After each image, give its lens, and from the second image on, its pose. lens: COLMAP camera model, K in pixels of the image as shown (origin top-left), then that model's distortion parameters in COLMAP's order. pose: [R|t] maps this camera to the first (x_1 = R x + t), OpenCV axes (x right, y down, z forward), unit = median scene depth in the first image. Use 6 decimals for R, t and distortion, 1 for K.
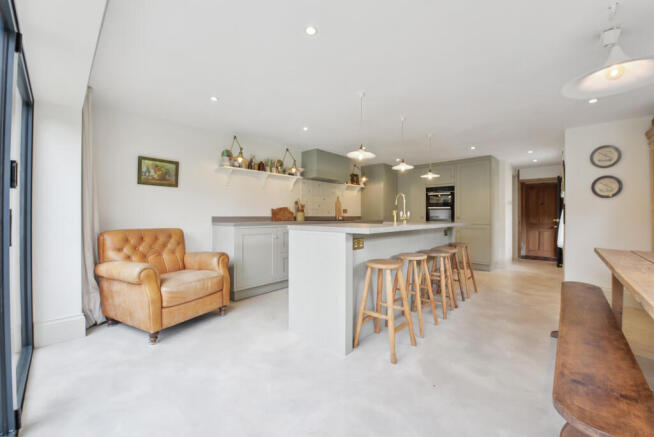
lens RADIAL K [[262.4, 0, 328.8], [0, 262.4, 214.9], [0, 0, 1]] dist [-0.003085, -0.000032]
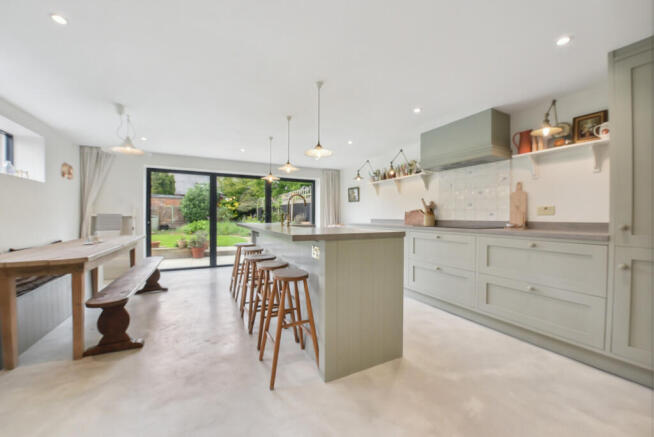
lens RADIAL K [[262.4, 0, 327.4], [0, 262.4, 220.4], [0, 0, 1]] dist [-0.003085, -0.000032]
pose [[-0.332160, 0.005306, -0.943208, 0.651074], [-0.005491, 0.999956, 0.007560, 0.002433], [0.943207, 0.007691, -0.332116, 0.829938]]
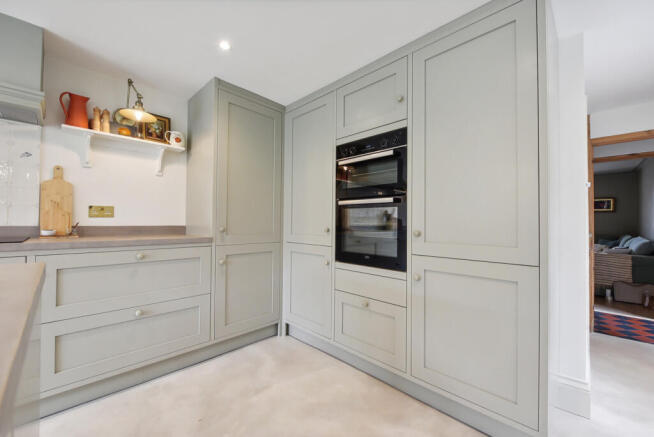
lens RADIAL K [[262.4, 0, 325.0], [0, 262.4, 219.7], [0, 0, 1]] dist [-0.003085, -0.000032]
pose [[0.999924, 0.002761, -0.012053, 0.385783], [-0.002889, 0.999939, -0.010615, 0.000415], [0.012023, 0.010649, 0.999871, 0.679966]]
